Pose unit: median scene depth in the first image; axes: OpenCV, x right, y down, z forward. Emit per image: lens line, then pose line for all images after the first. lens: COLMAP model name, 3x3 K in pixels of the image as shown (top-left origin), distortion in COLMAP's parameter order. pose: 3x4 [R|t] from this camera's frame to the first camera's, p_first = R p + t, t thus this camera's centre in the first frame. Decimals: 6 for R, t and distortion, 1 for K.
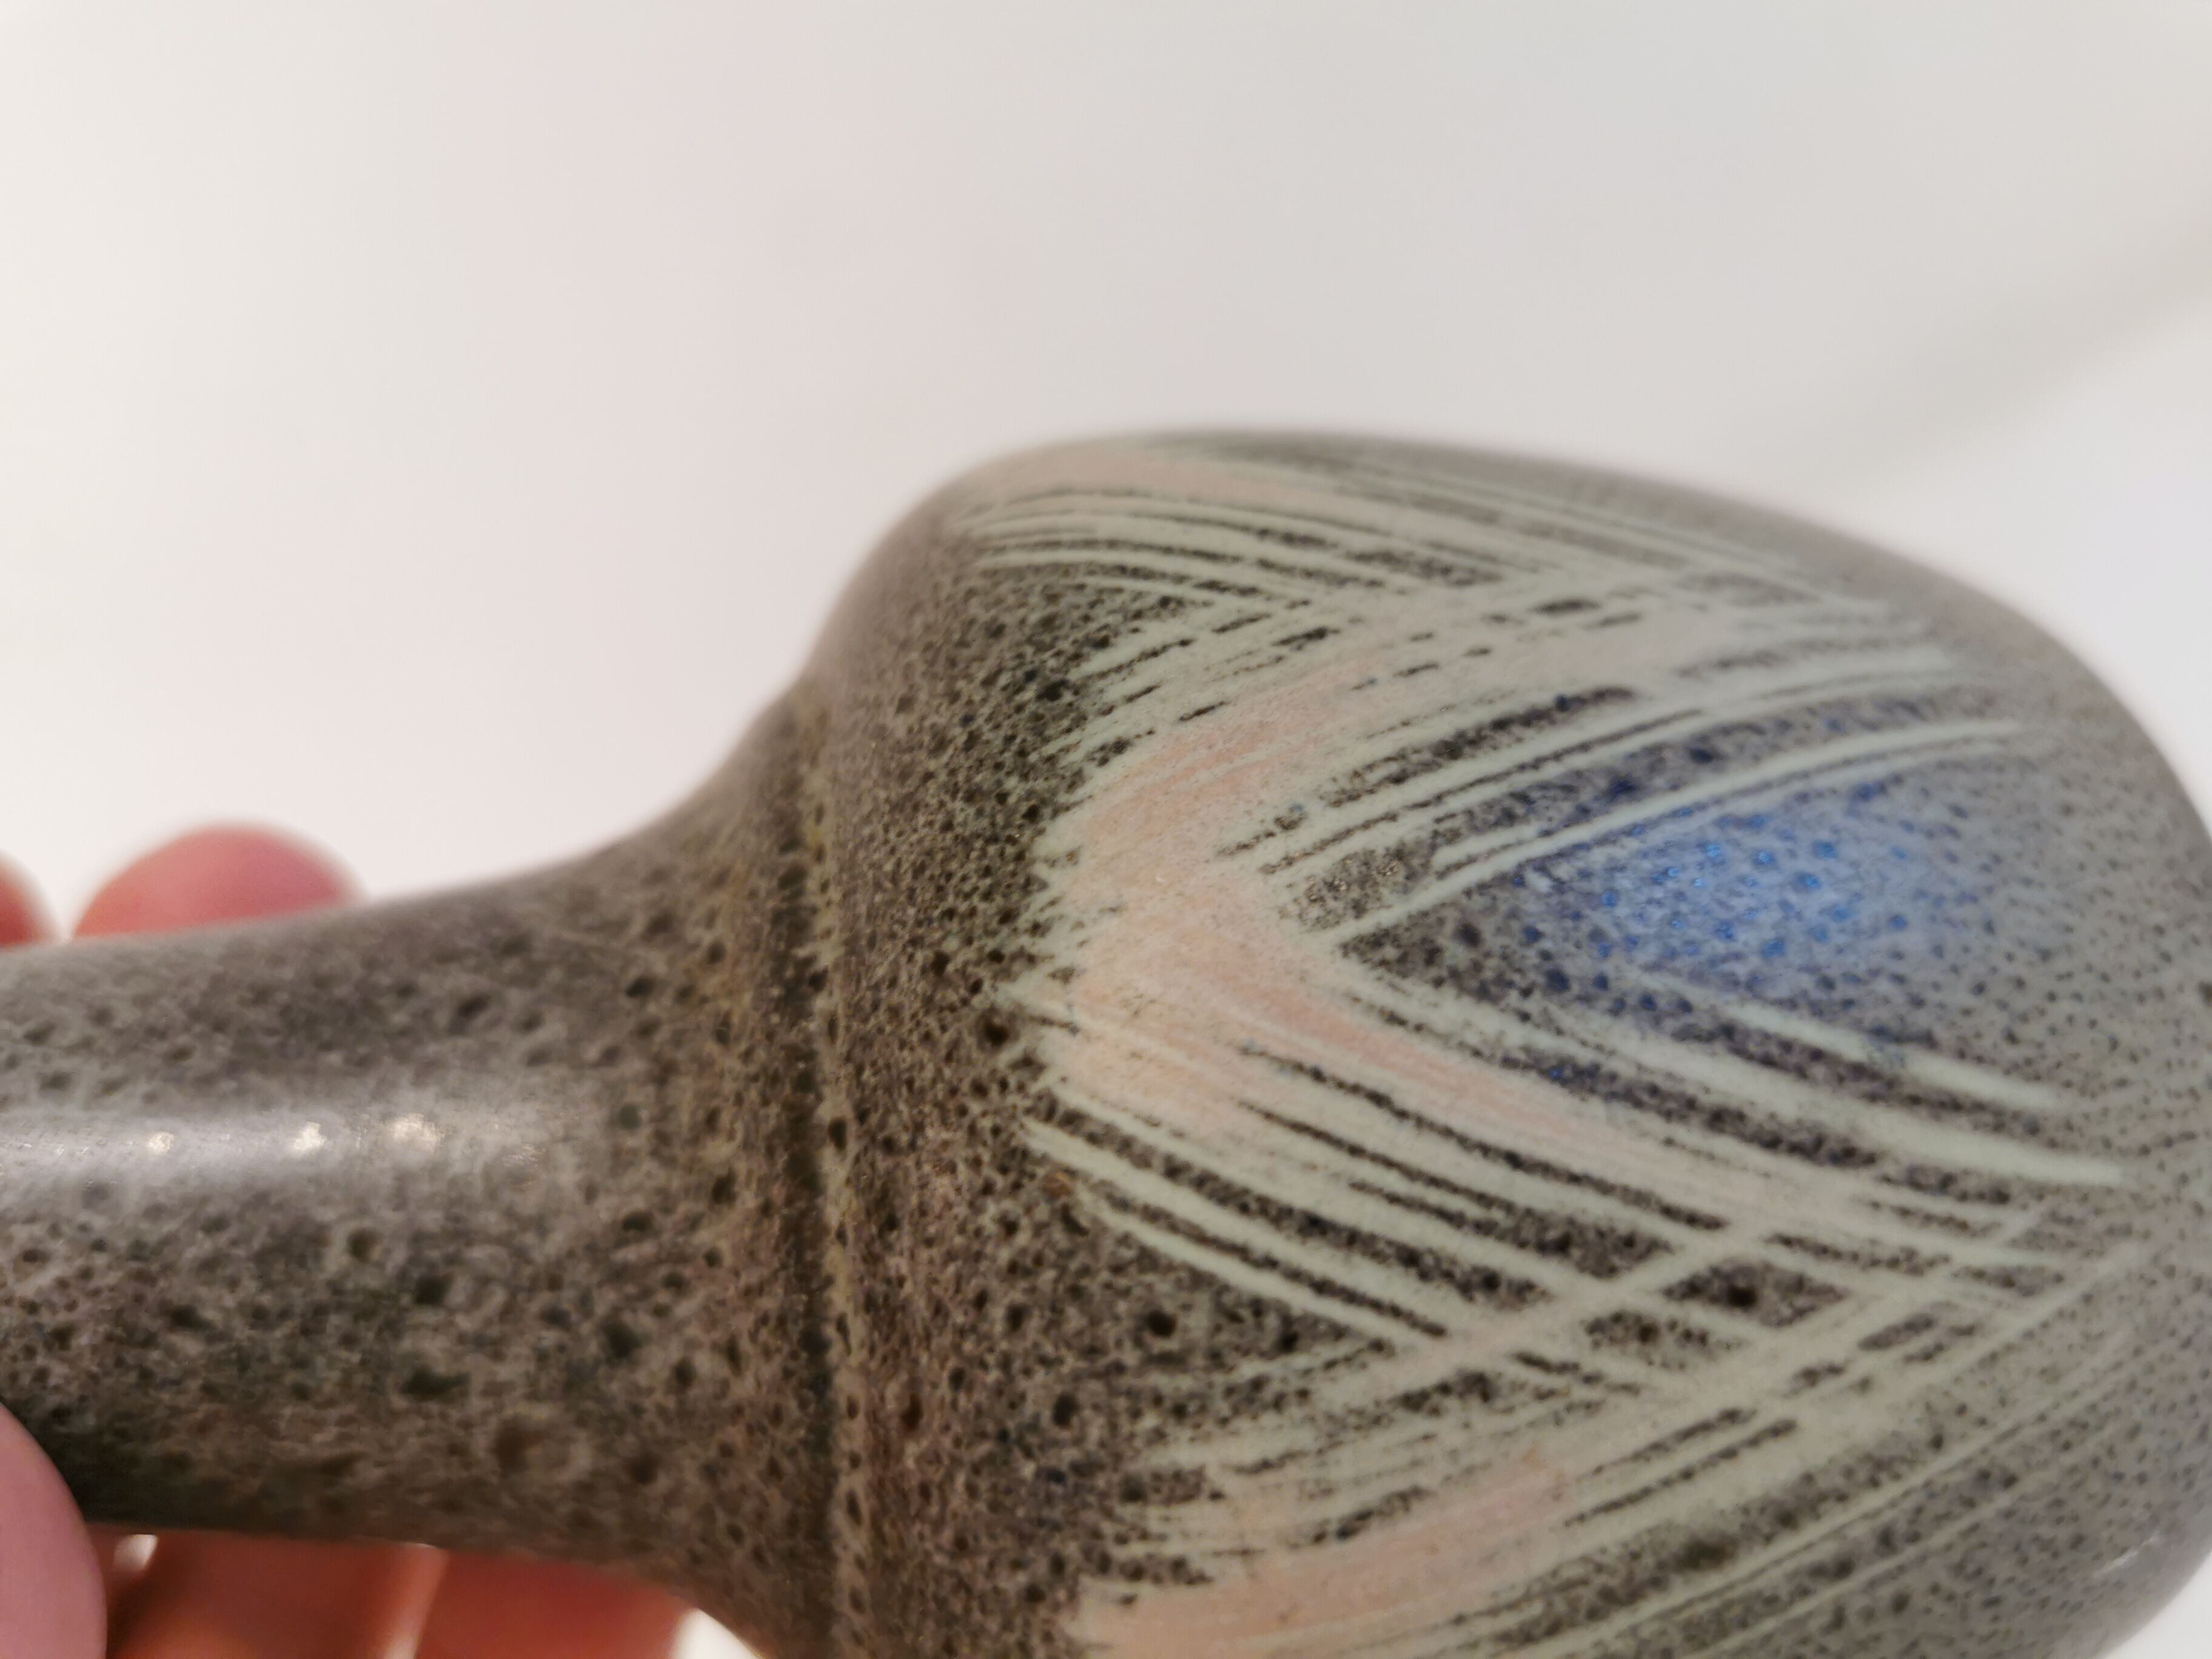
lens RADIAL K [[1738.7, 0, 1106.0], [0, 1738.7, 840.1], [0, 0, 1]] dist [0.009689, -0.054585]
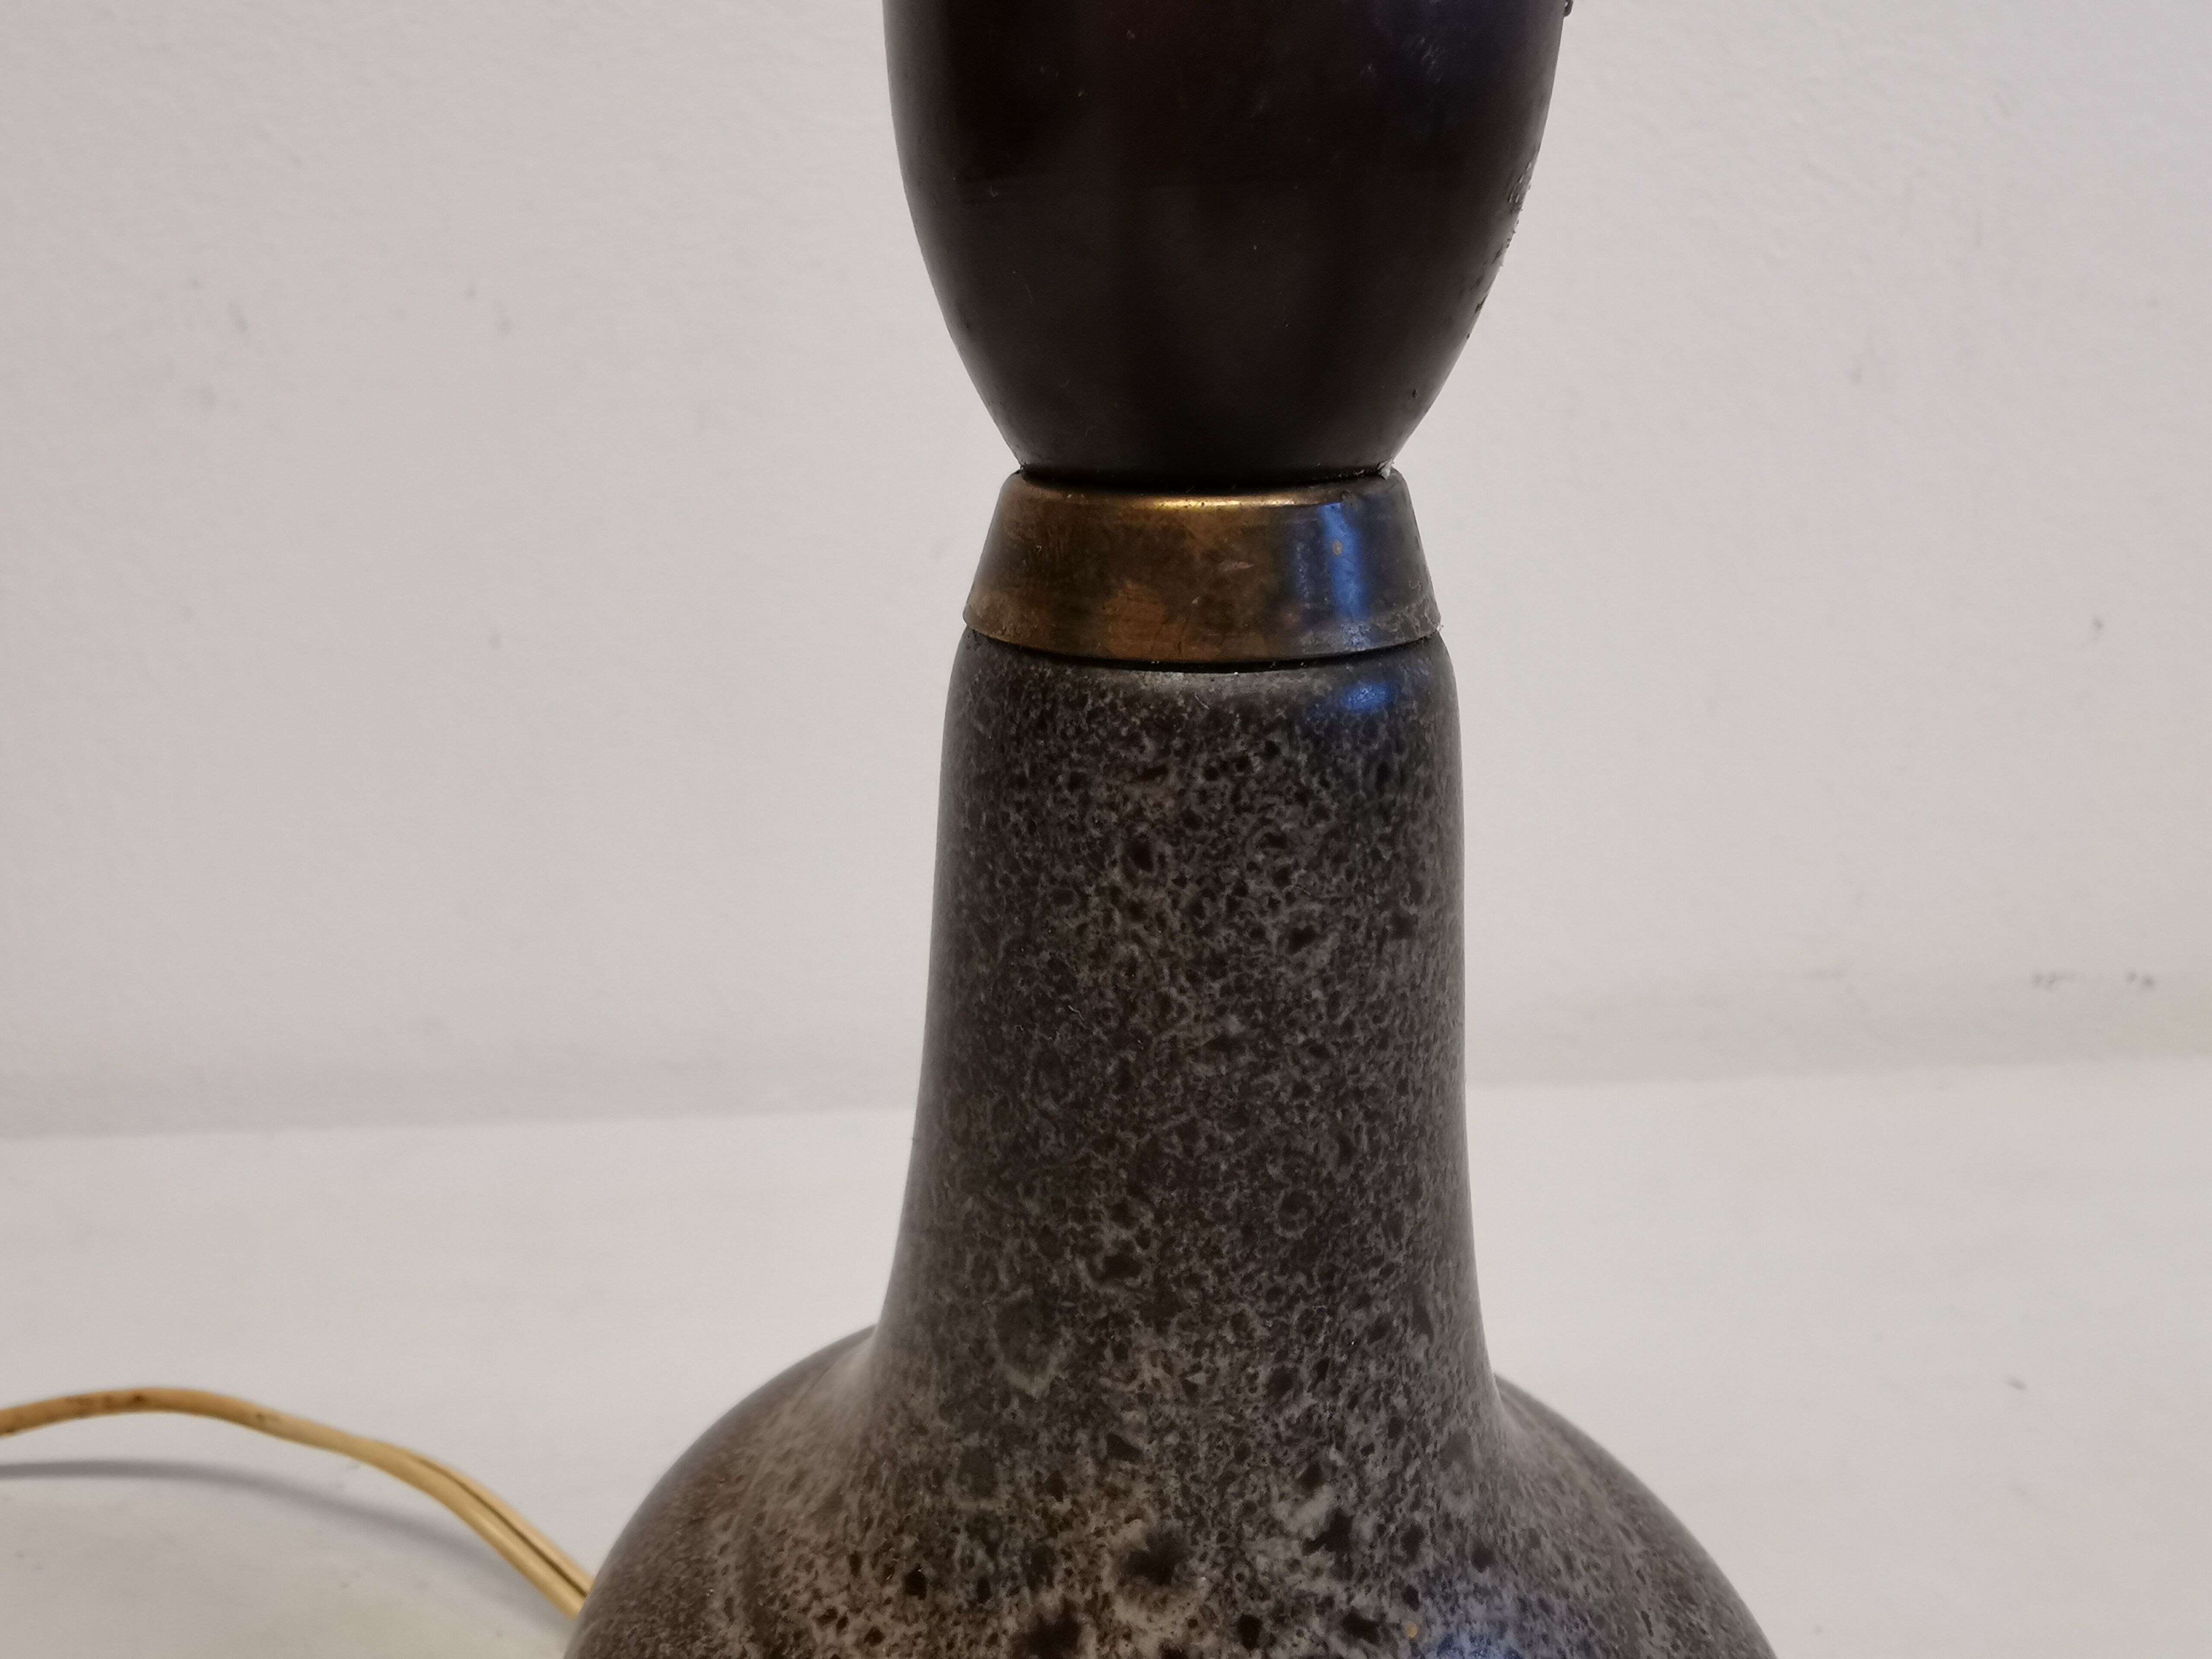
lens RADIAL K [[1653.4, 0, 955.8], [0, 1653.4, 847.4], [0, 0, 1]] dist [0.000328, -0.023740]
pose [[0.201996, 0.959613, 0.195805, -1.189835], [-0.322410, 0.253936, -0.911904, 1.604942], [-0.924797, 0.121072, 0.360683, 0.997582]]
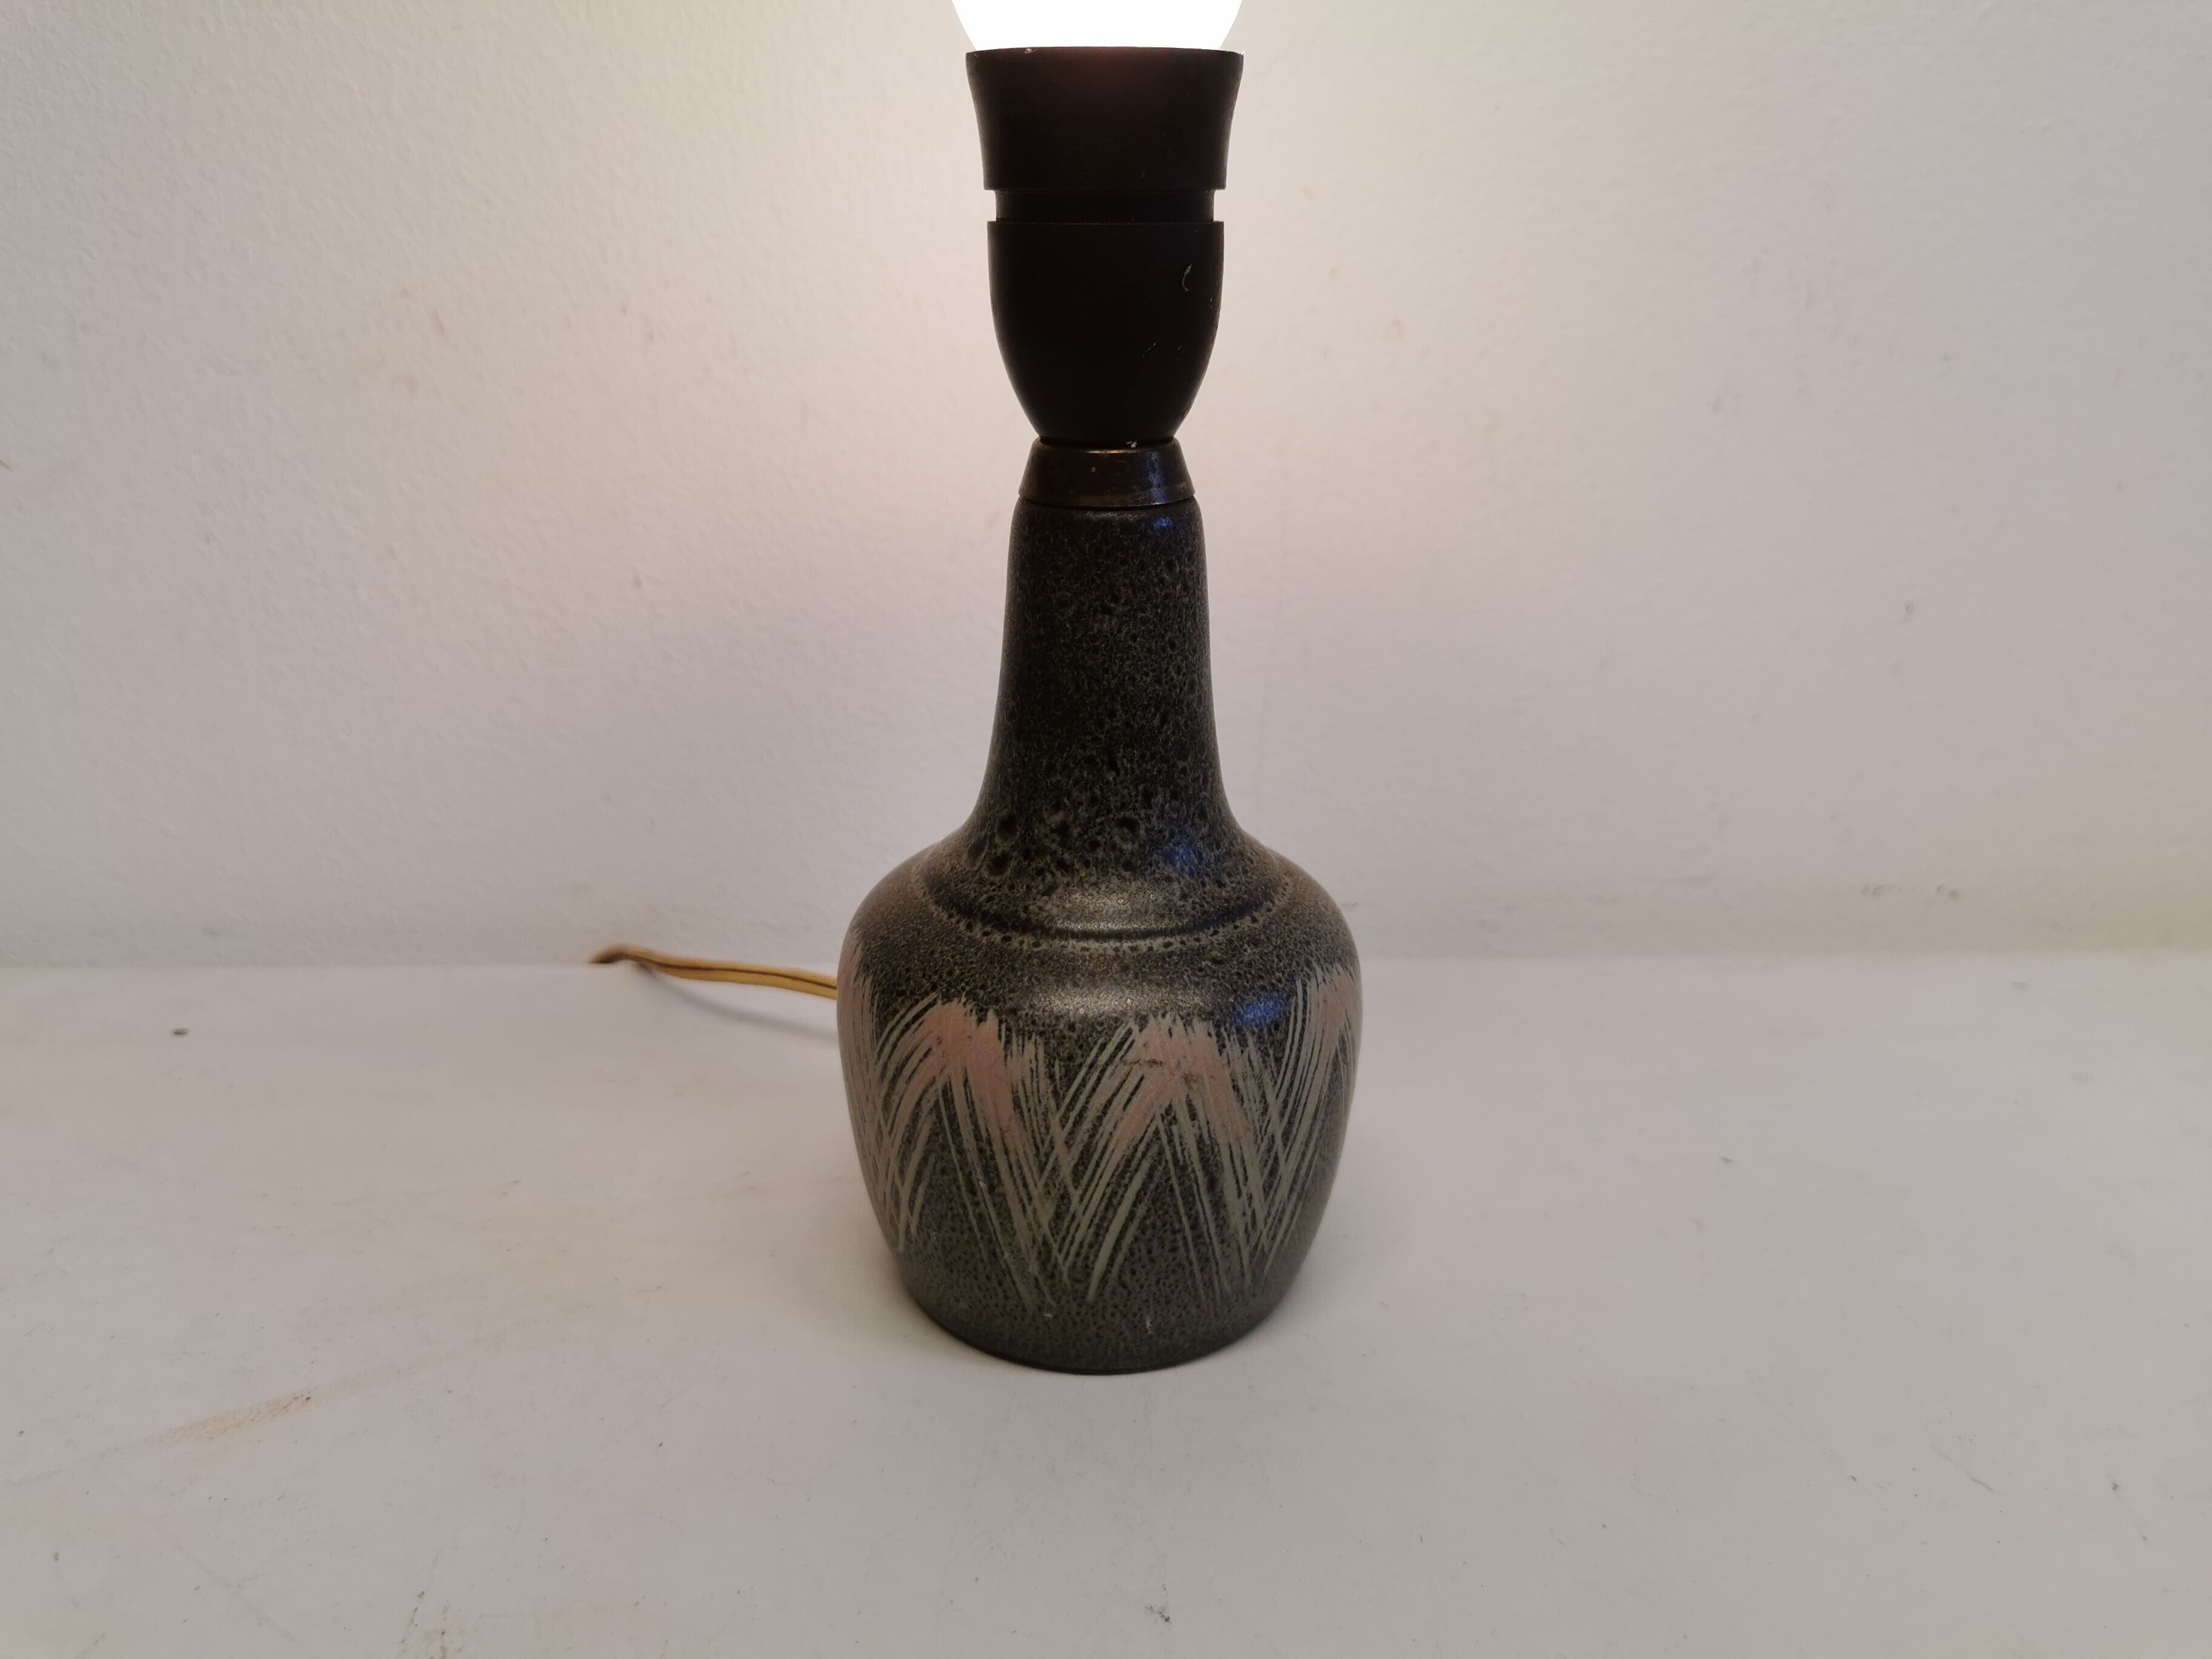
lens RADIAL K [[1604.3, 0, 1102.3], [0, 1604.3, 828.9], [0, 0, 1]] dist [0.015051, -0.006078]
pose [[0.083437, 0.985207, 0.149685, -0.886281], [-0.814162, 0.154009, -0.559841, 2.305076], [-0.574612, -0.075156, 0.814968, -1.512118]]
